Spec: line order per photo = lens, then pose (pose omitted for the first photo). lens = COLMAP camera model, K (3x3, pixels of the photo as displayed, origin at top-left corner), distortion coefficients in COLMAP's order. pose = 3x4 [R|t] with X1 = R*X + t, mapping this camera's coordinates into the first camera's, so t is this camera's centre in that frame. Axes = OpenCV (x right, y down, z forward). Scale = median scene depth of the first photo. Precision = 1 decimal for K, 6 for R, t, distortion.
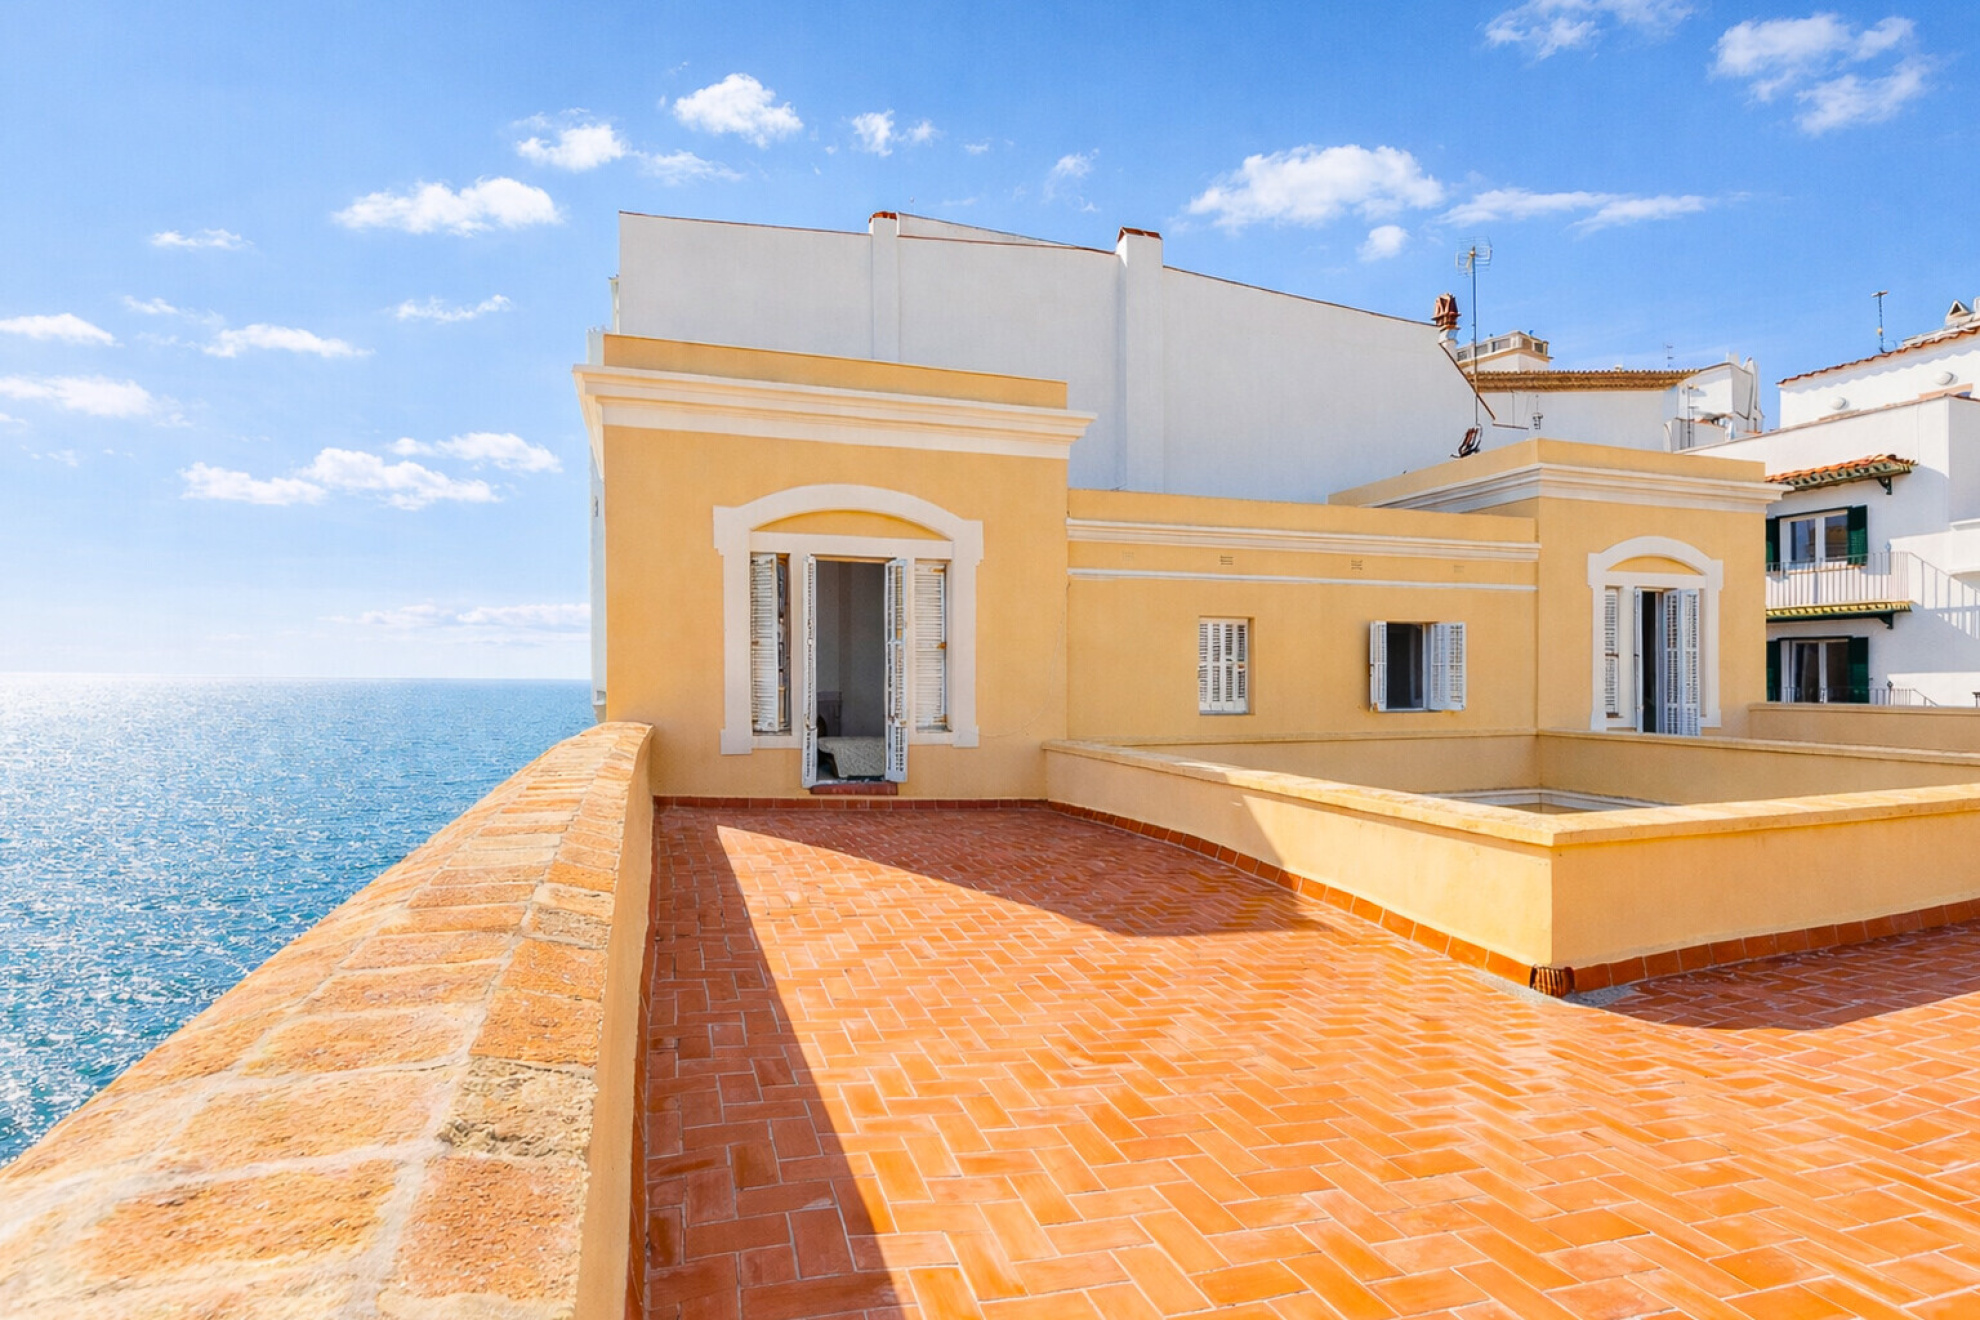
lens RADIAL K [[941.0, 0, 1022.4], [0, 941.0, 678.1], [0, 0, 1]] dist [0.001997, -0.003663]
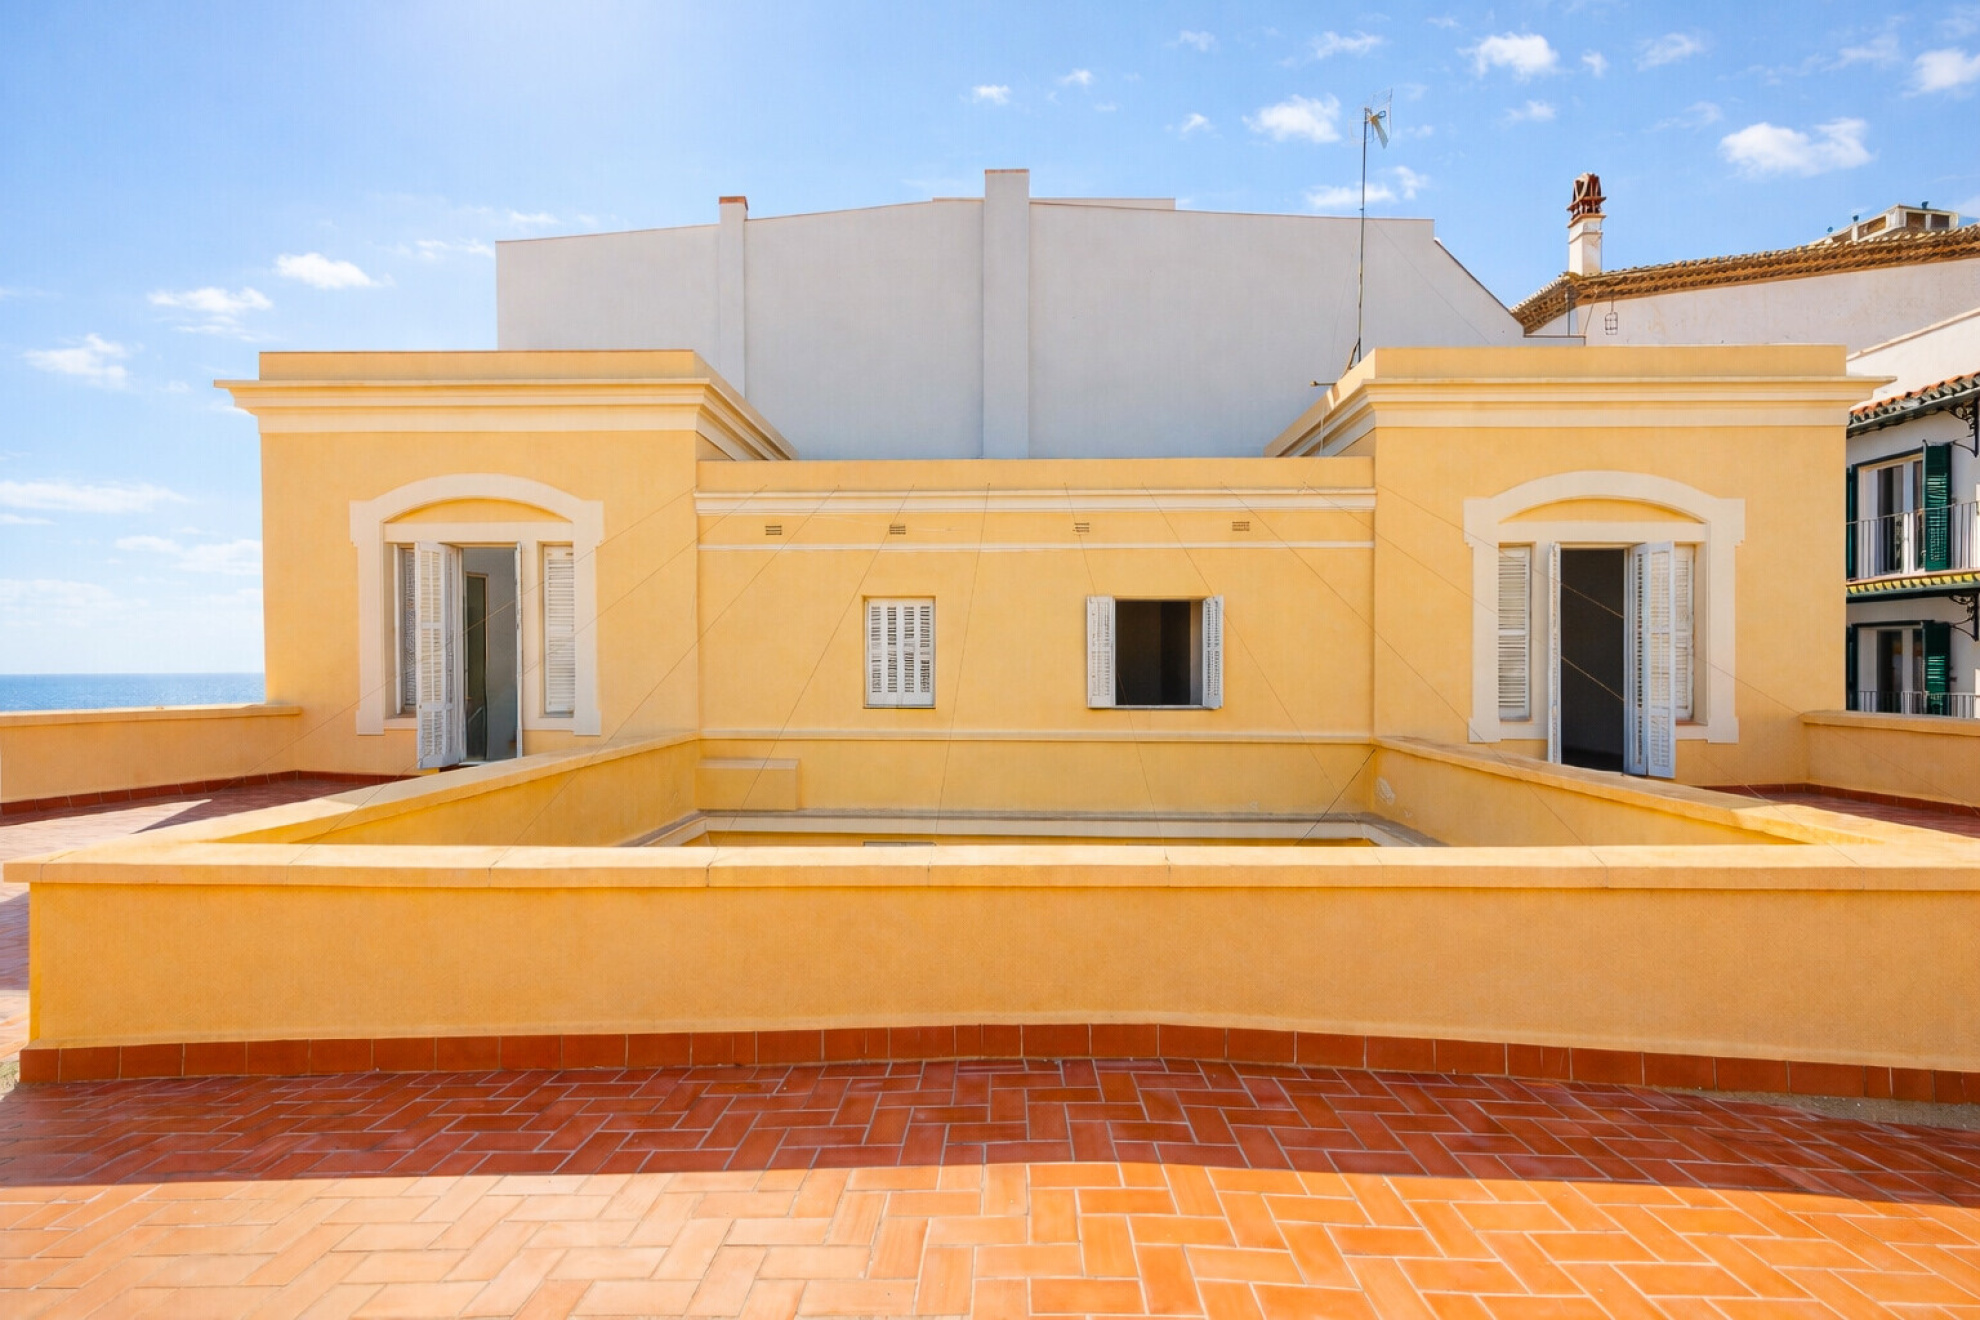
lens RADIAL K [[941.0, 0, 993.7], [0, 941.0, 664.7], [0, 0, 1]] dist [0.001997, -0.003663]
pose [[0.930393, 0.006342, -0.366508, 0.609010], [-0.007054, 0.999975, -0.000604, -0.001406], [0.366494, 0.003147, 0.930415, 0.222704]]
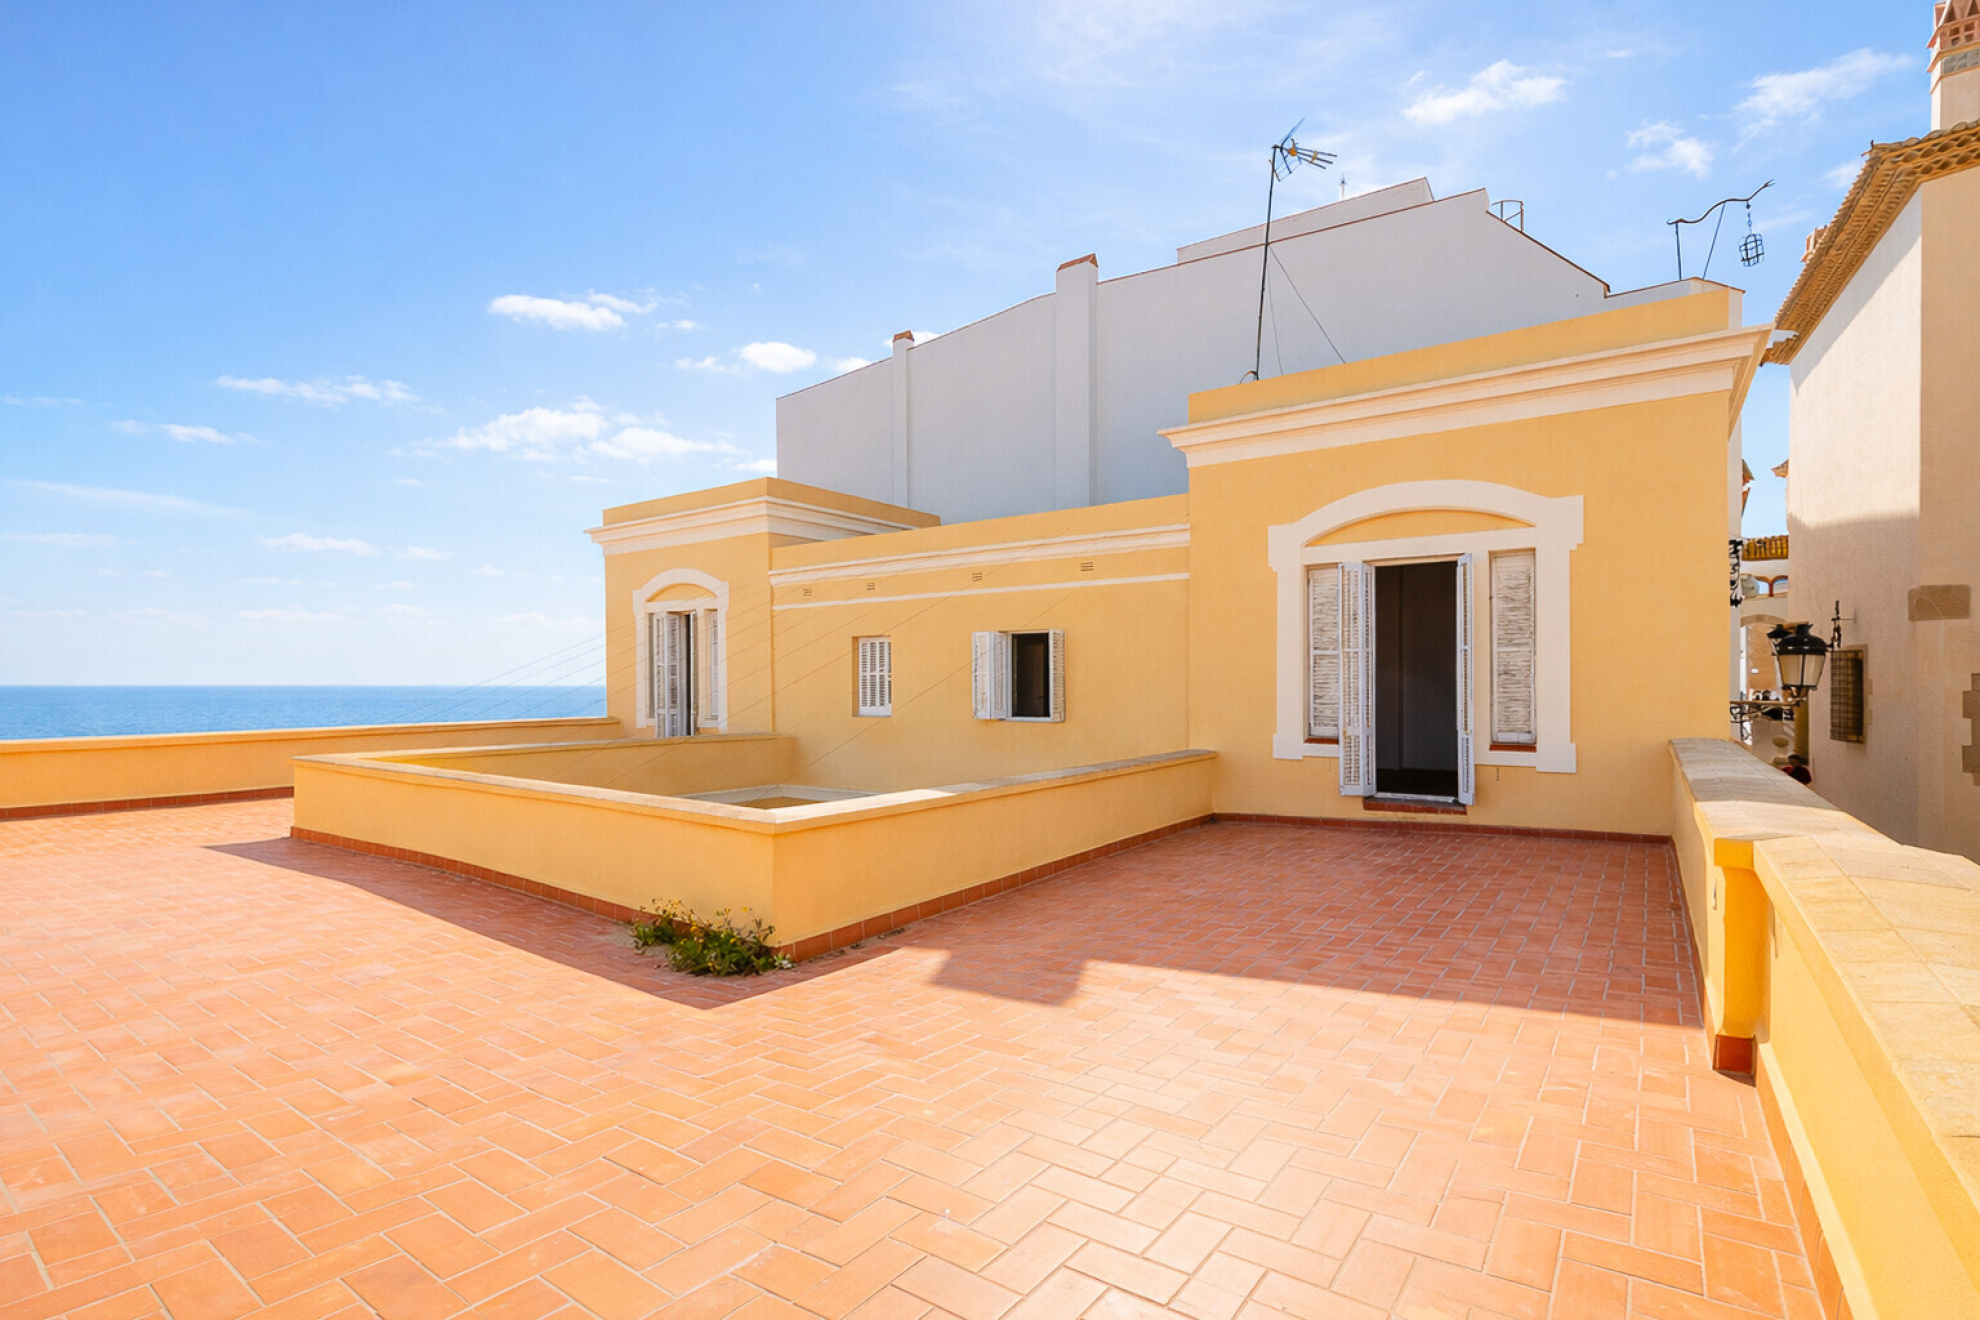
lens RADIAL K [[941.0, 0, 969.9], [0, 941.0, 663.1], [0, 0, 1]] dist [0.001997, -0.003663]
pose [[0.549579, -0.015432, -0.835299, 1.269022], [-0.004894, 0.999753, -0.021690, -0.004231], [0.835428, 0.016008, 0.549367, 0.440862]]
